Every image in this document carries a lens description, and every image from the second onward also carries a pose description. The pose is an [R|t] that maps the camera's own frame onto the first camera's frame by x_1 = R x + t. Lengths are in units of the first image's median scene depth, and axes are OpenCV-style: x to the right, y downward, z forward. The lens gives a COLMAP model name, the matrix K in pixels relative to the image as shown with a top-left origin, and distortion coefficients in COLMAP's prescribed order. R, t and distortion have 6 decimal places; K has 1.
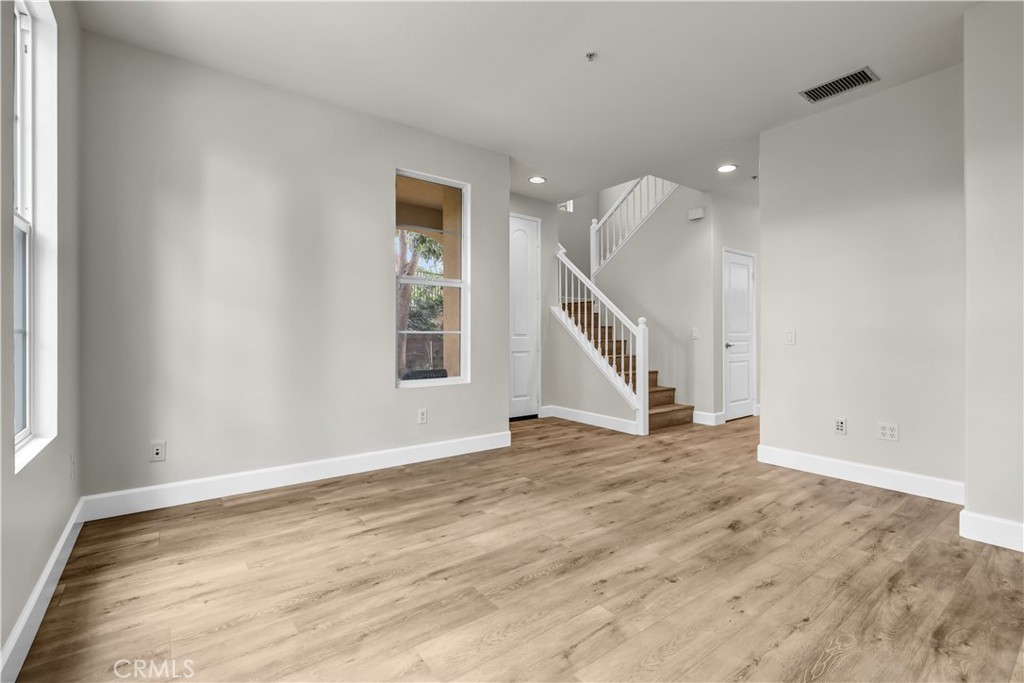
lens RADIAL K [[464.2, 0, 523.4], [0, 464.2, 341.2], [0, 0, 1]] dist [0.000952, 0.000368]
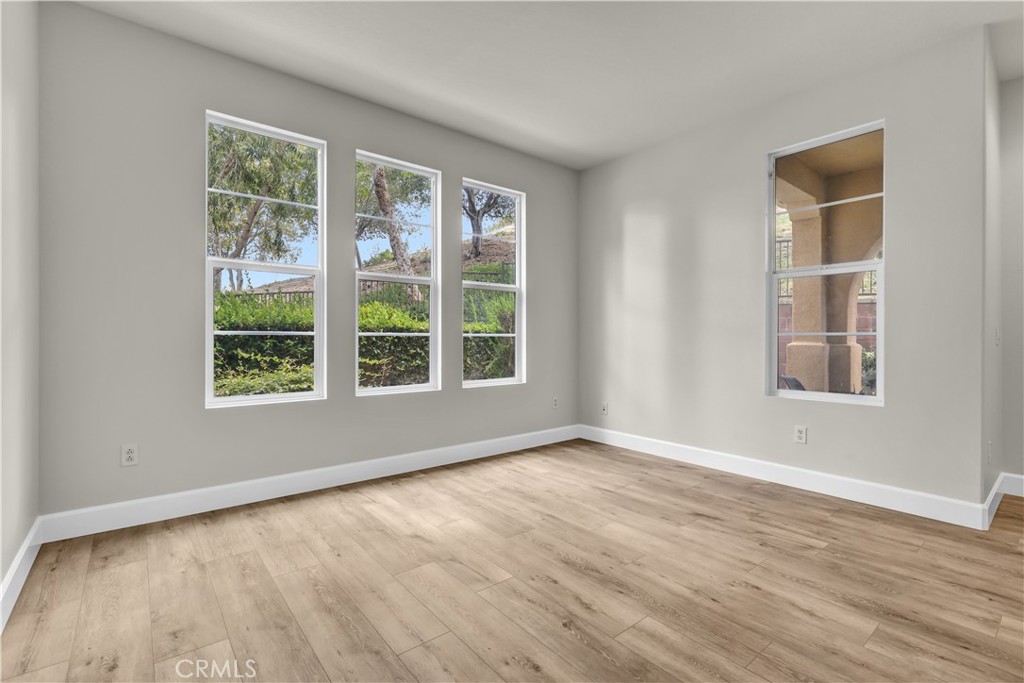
lens RADIAL K [[464.2, 0, 516.9], [0, 464.2, 336.2], [0, 0, 1]] dist [0.000952, 0.000368]
pose [[0.037023, -0.002501, -0.999311, 0.924114], [-0.017924, 0.999834, -0.003166, -0.009120], [0.999154, 0.018029, 0.036972, 0.682499]]
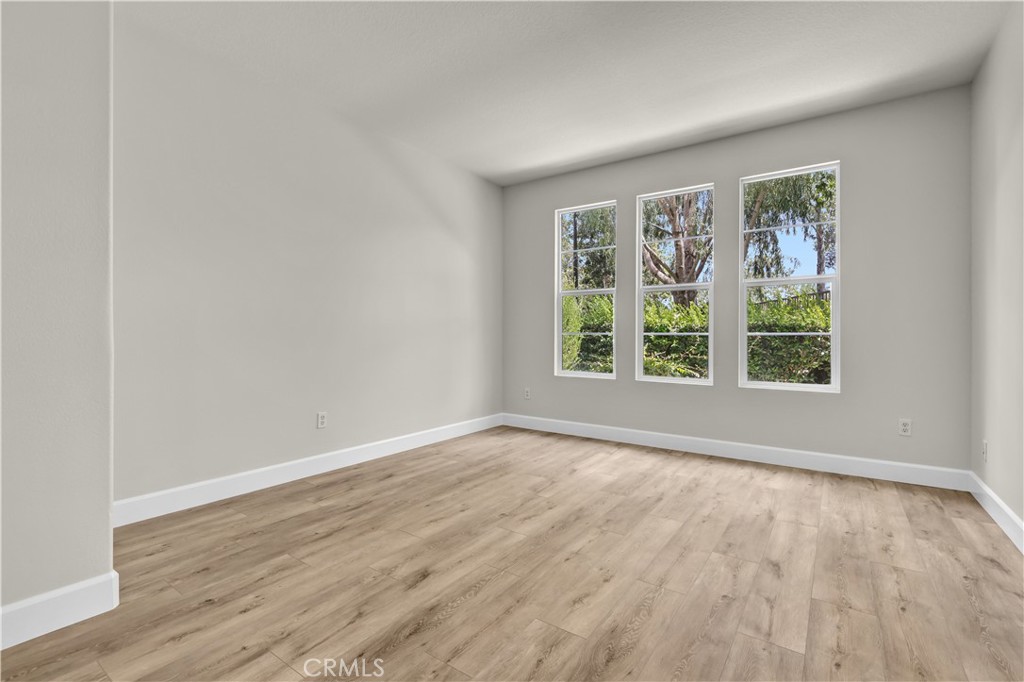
lens RADIAL K [[464.2, 0, 522.6], [0, 464.2, 339.2], [0, 0, 1]] dist [0.000952, 0.000368]
pose [[-0.952696, -0.003227, -0.303906, 0.537771], [-0.009479, 0.999773, 0.019100, -0.020653], [0.303776, 0.021077, -0.952510, 1.816093]]
